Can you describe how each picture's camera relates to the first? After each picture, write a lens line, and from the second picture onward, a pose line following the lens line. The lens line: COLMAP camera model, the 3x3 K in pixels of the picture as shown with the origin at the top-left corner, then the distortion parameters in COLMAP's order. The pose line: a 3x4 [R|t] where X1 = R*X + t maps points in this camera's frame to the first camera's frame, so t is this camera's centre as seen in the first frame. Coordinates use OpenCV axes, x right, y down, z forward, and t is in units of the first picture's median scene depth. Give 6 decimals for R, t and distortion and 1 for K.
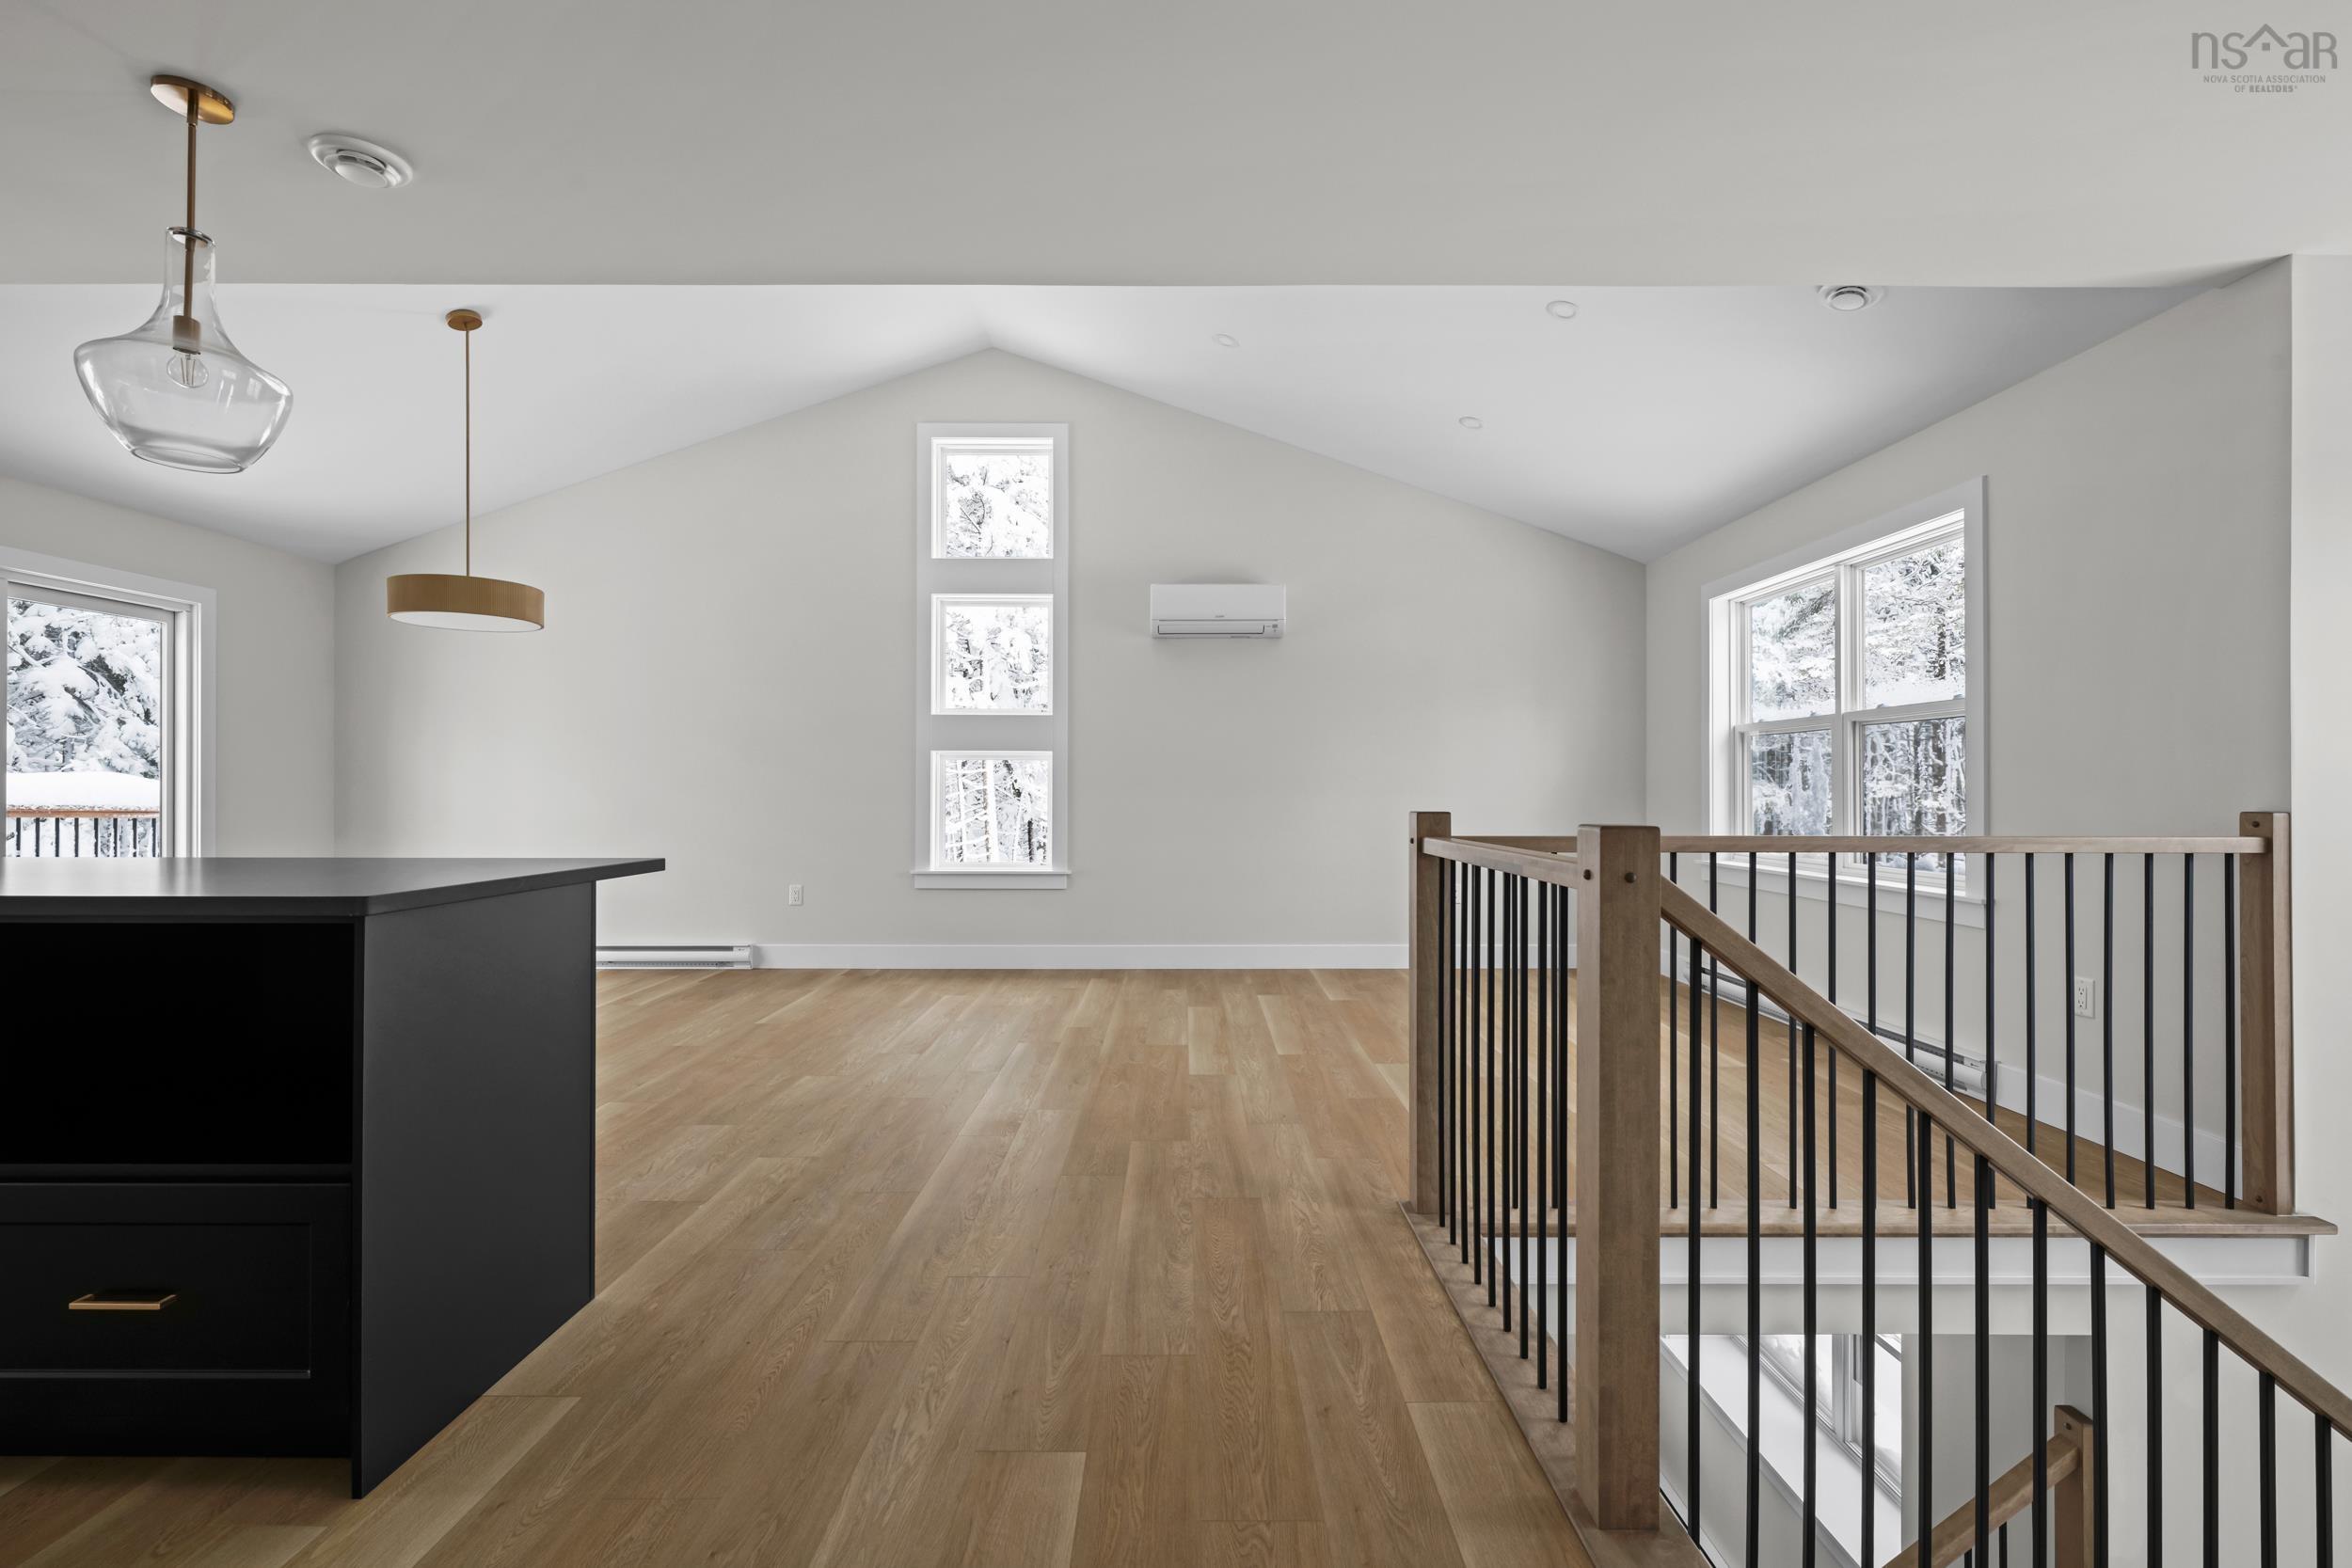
lens RADIAL K [[1051.0, 0, 1184.6], [0, 1051.0, 787.2], [0, 0, 1]] dist [-0.000824, 0.000103]
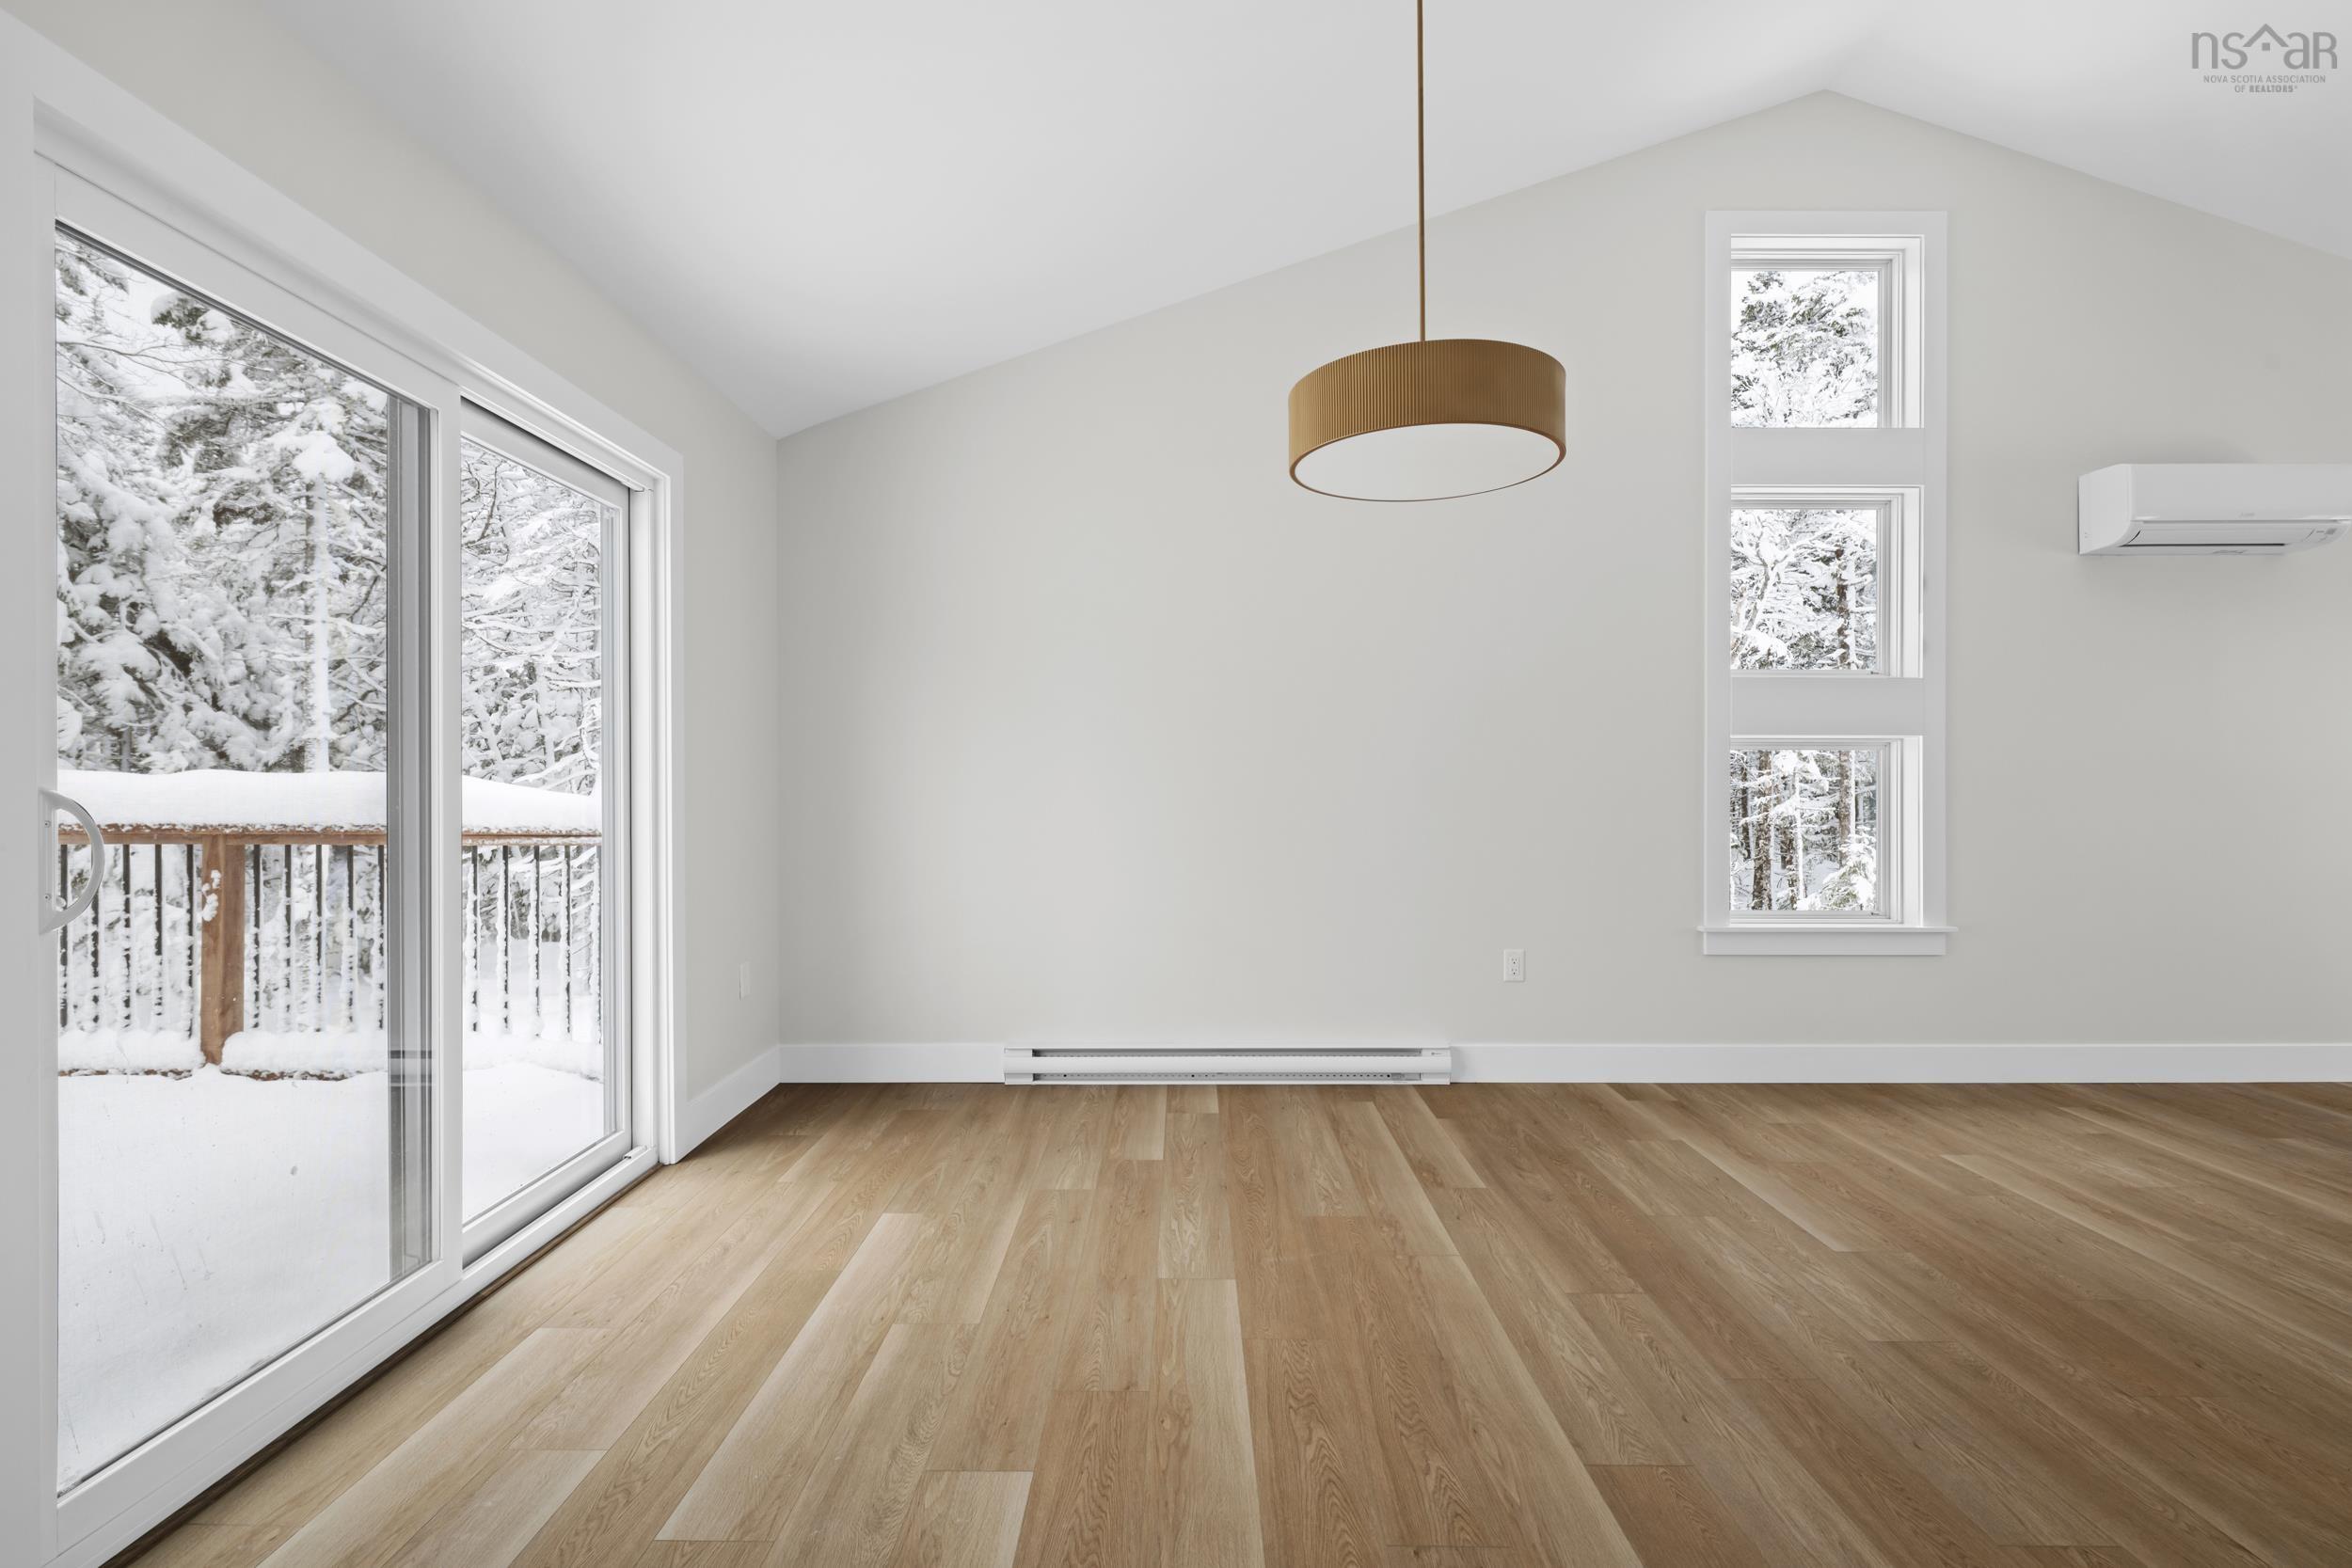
lens RADIAL K [[1072.0, 0, 1176.0], [0, 1072.0, 784.0], [0, 0, 1]] dist [0.002326, 0.000892]
pose [[0.999986, 0.000308, -0.005310, -0.564964], [-0.000294, 0.999997, 0.002599, -0.007029], [0.005311, -0.002597, 0.999983, 0.357337]]
